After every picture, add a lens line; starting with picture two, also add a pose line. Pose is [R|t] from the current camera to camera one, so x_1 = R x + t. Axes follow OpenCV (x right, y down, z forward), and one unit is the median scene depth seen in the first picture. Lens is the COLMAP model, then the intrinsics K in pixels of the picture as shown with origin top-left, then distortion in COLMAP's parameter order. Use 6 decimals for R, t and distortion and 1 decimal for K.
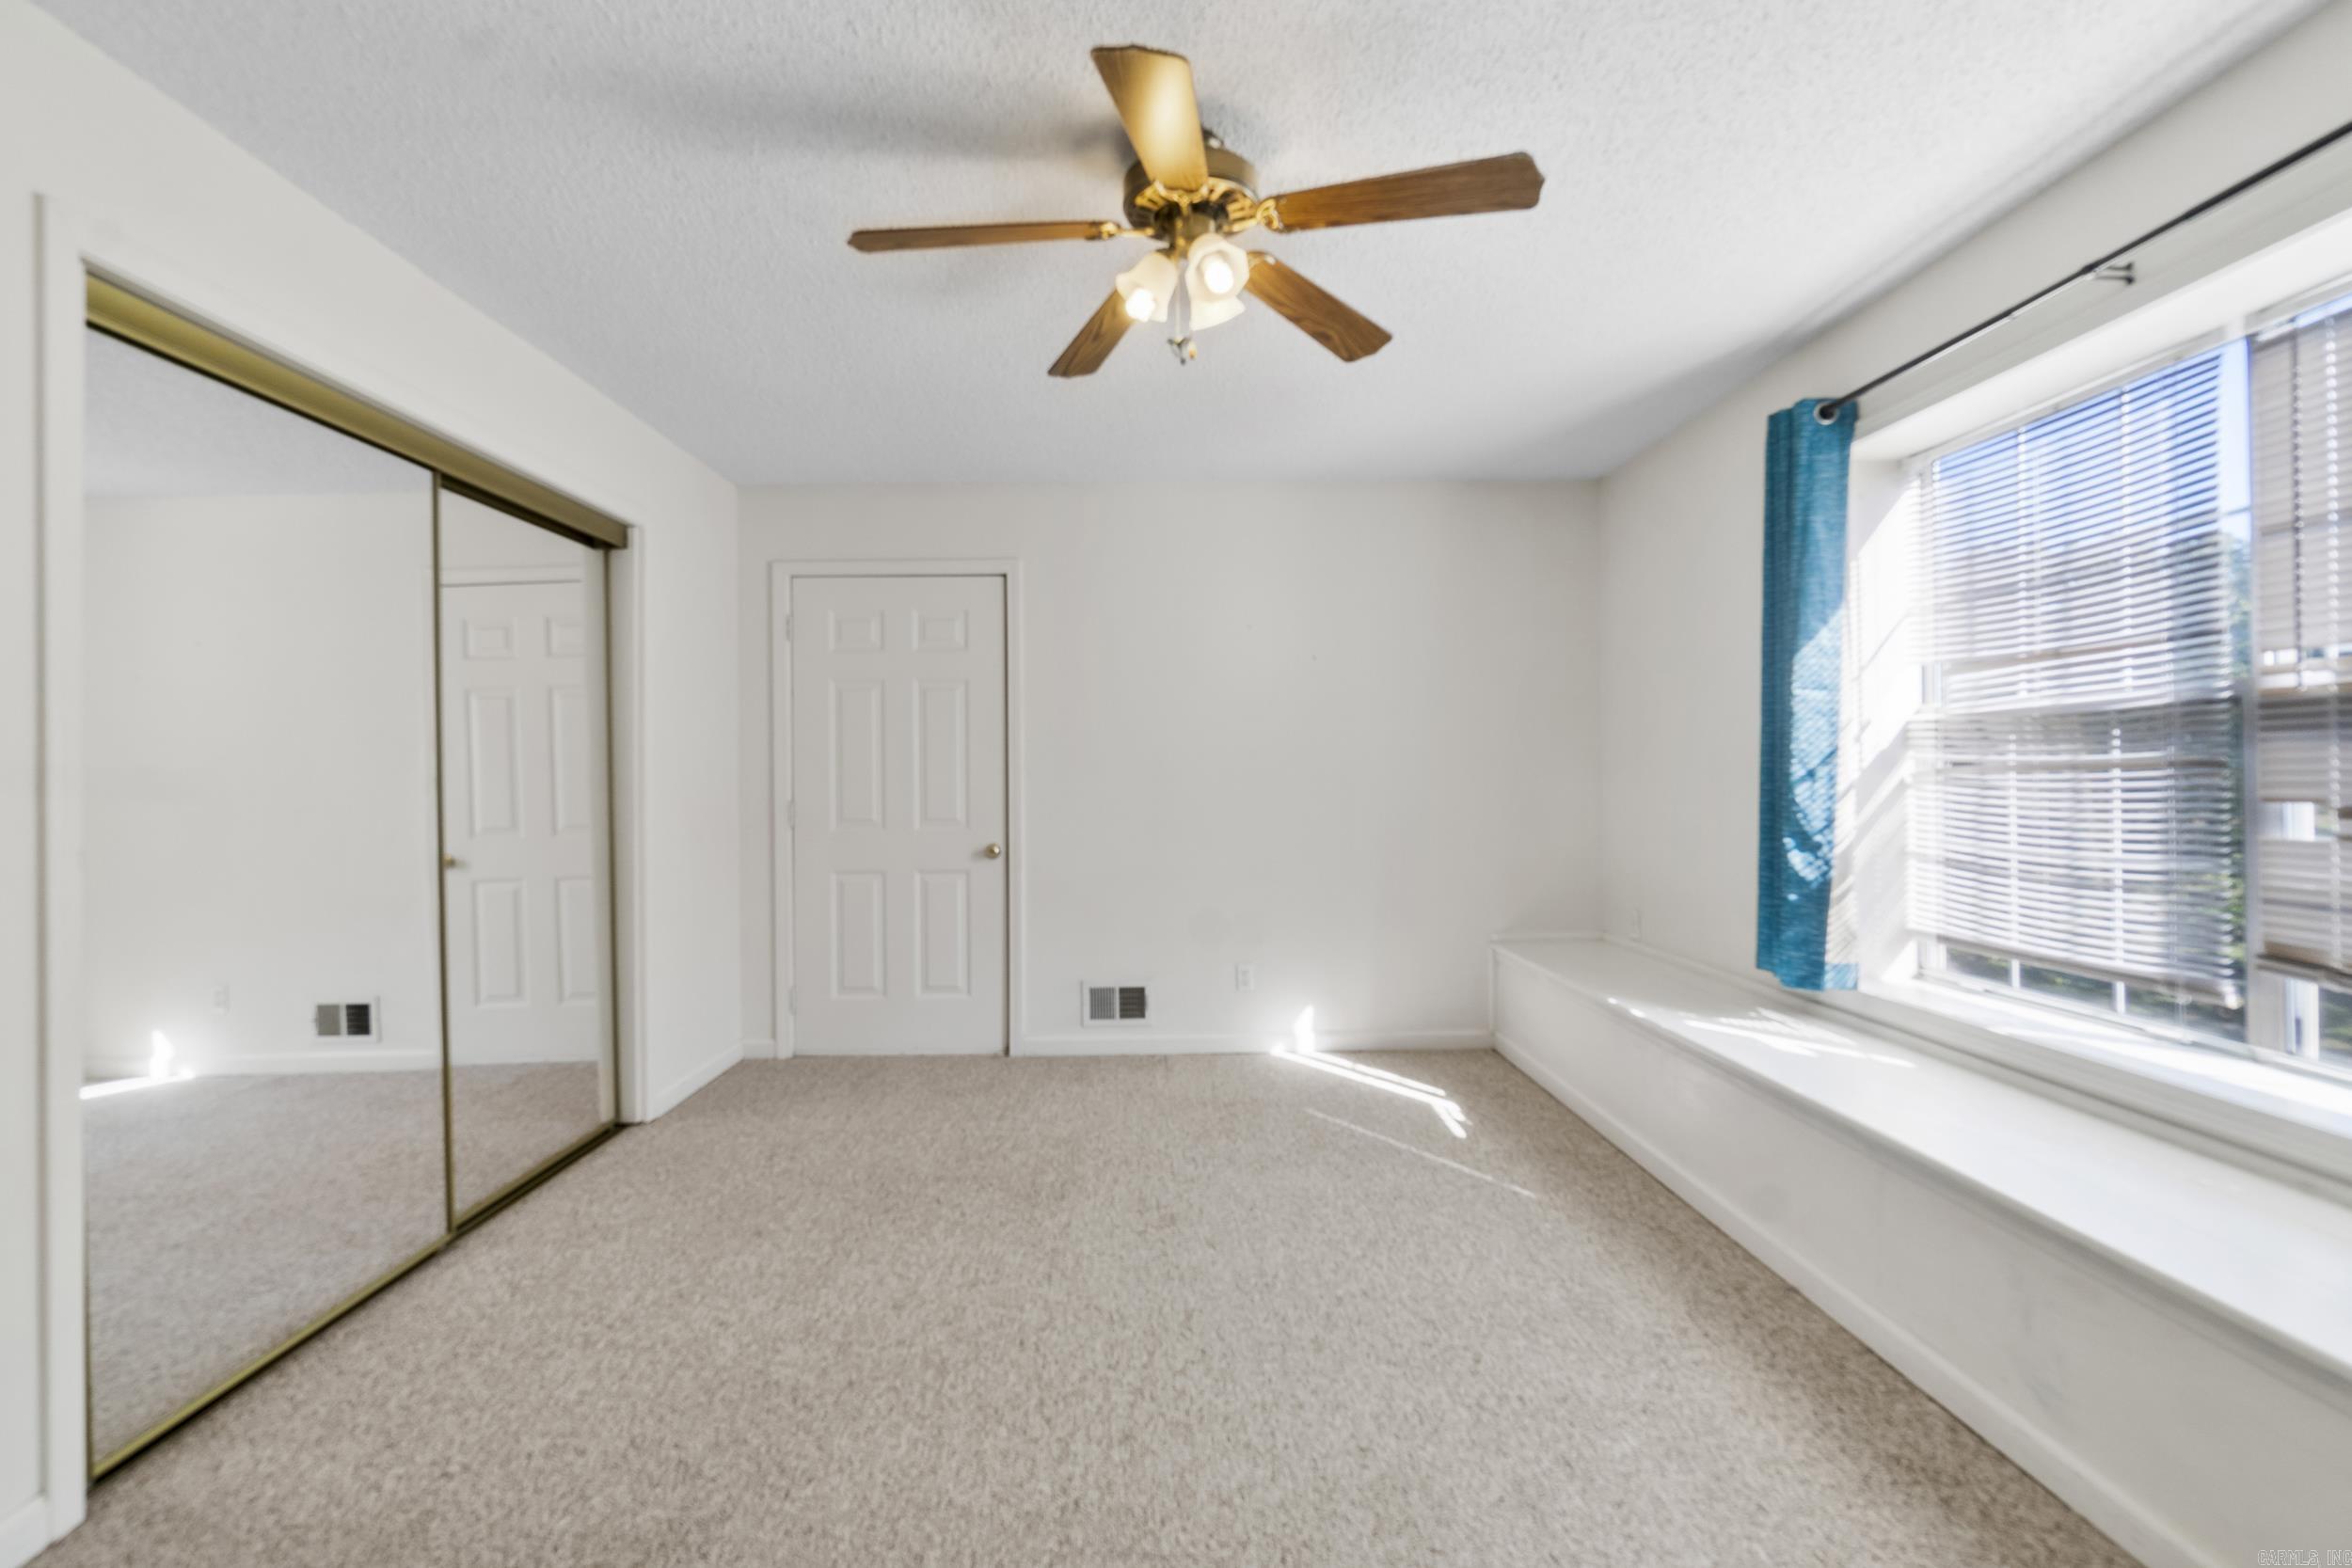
lens RADIAL K [[1033.8, 0, 1154.9], [0, 1033.8, 778.7], [0, 0, 1]] dist [-0.001884, 0.000767]
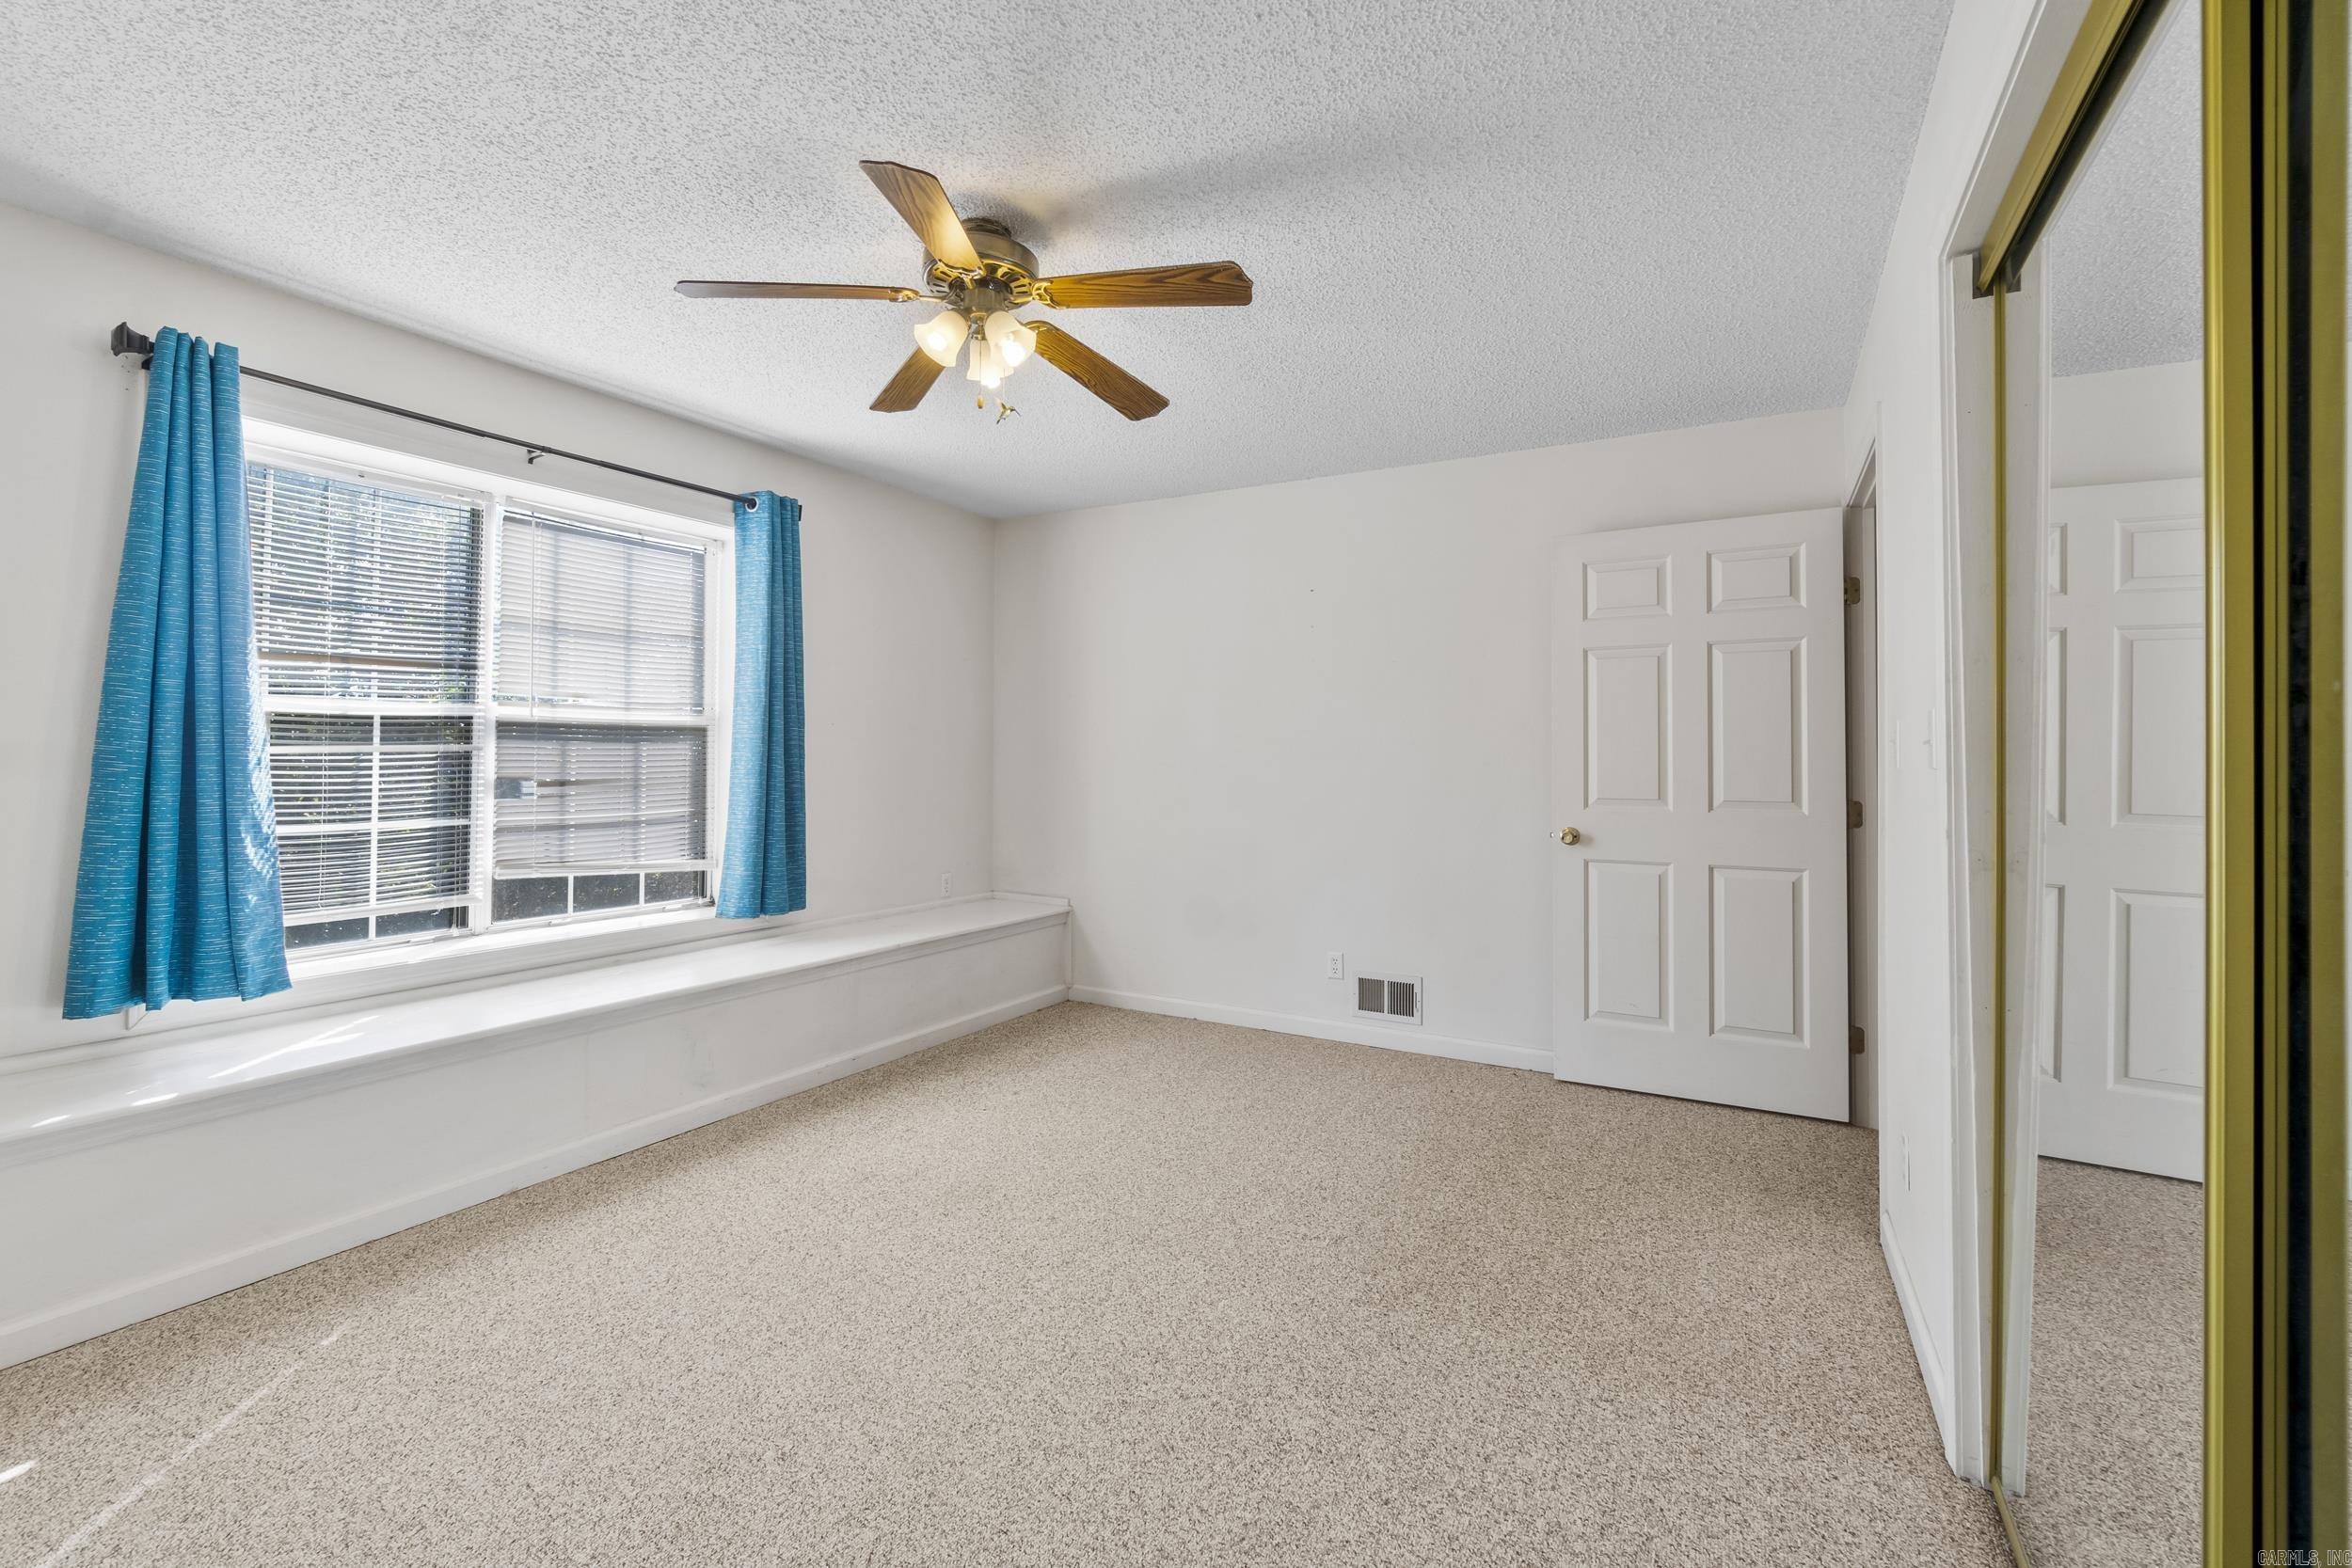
lens RADIAL K [[1033.8, 0, 1168.0], [0, 1033.8, 765.8], [0, 0, 1]] dist [-0.001884, 0.000767]
pose [[-0.872262, 0.002771, 0.489032, -0.656950], [0.007015, 0.999952, 0.006846, -0.001505], [-0.488989, 0.009402, -0.872239, 1.743582]]
